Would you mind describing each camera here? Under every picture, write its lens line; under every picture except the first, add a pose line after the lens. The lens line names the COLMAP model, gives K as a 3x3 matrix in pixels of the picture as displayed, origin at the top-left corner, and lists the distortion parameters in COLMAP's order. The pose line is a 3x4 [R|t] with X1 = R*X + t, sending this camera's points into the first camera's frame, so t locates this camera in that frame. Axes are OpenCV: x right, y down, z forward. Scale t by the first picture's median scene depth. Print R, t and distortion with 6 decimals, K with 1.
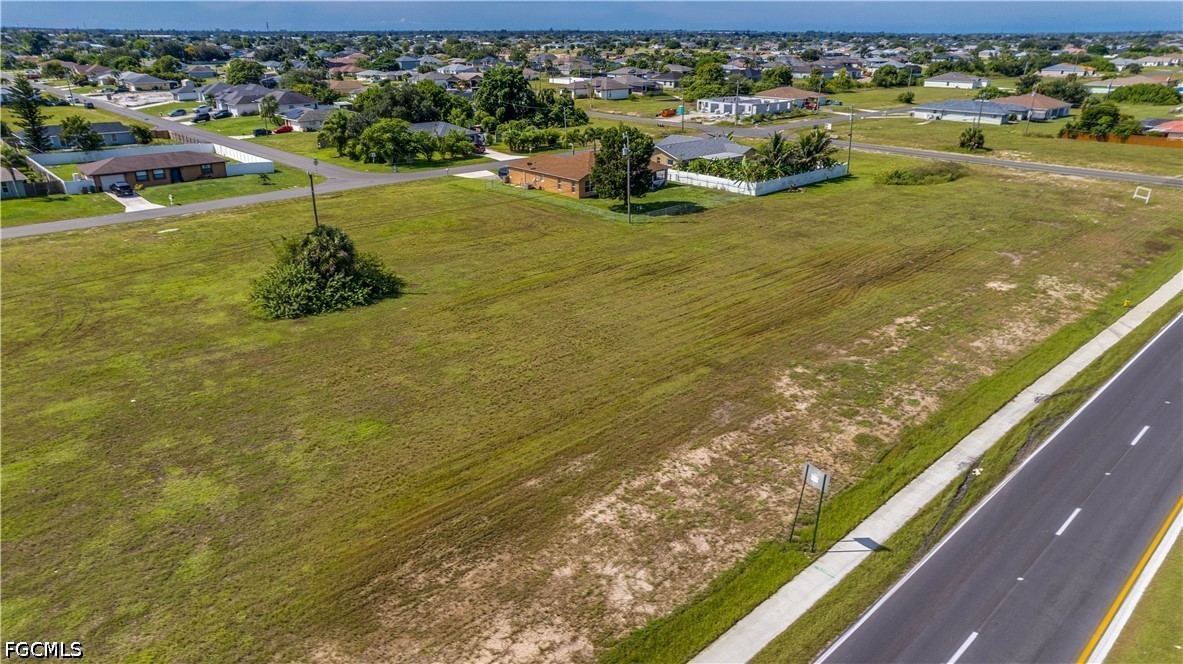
lens RADIAL K [[756.8, 0, 582.1], [0, 756.8, 332.6], [0, 0, 1]] dist [-0.042204, 0.052691]
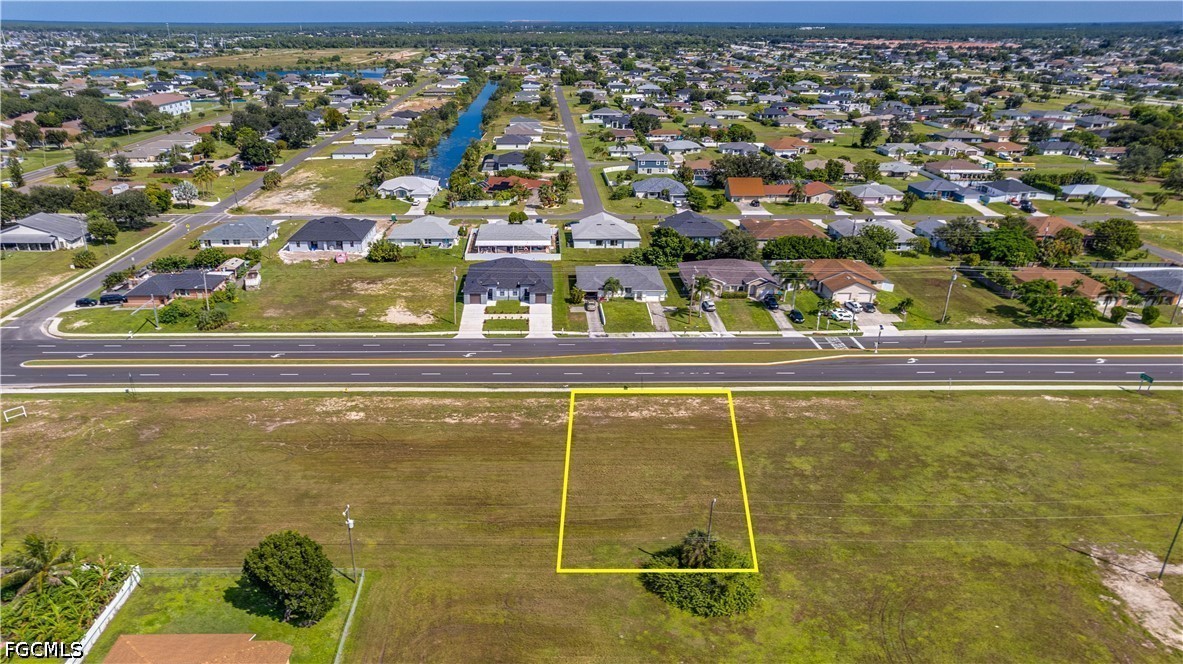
lens RADIAL K [[756.8, 0, 582.1], [0, 756.8, 332.6], [0, 0, 1]] dist [-0.042204, 0.052691]
pose [[-0.763684, -0.255100, 0.593052, -0.910460], [0.230295, 0.750539, 0.619399, -1.309809], [-0.603118, 0.609602, -0.514427, 1.674491]]
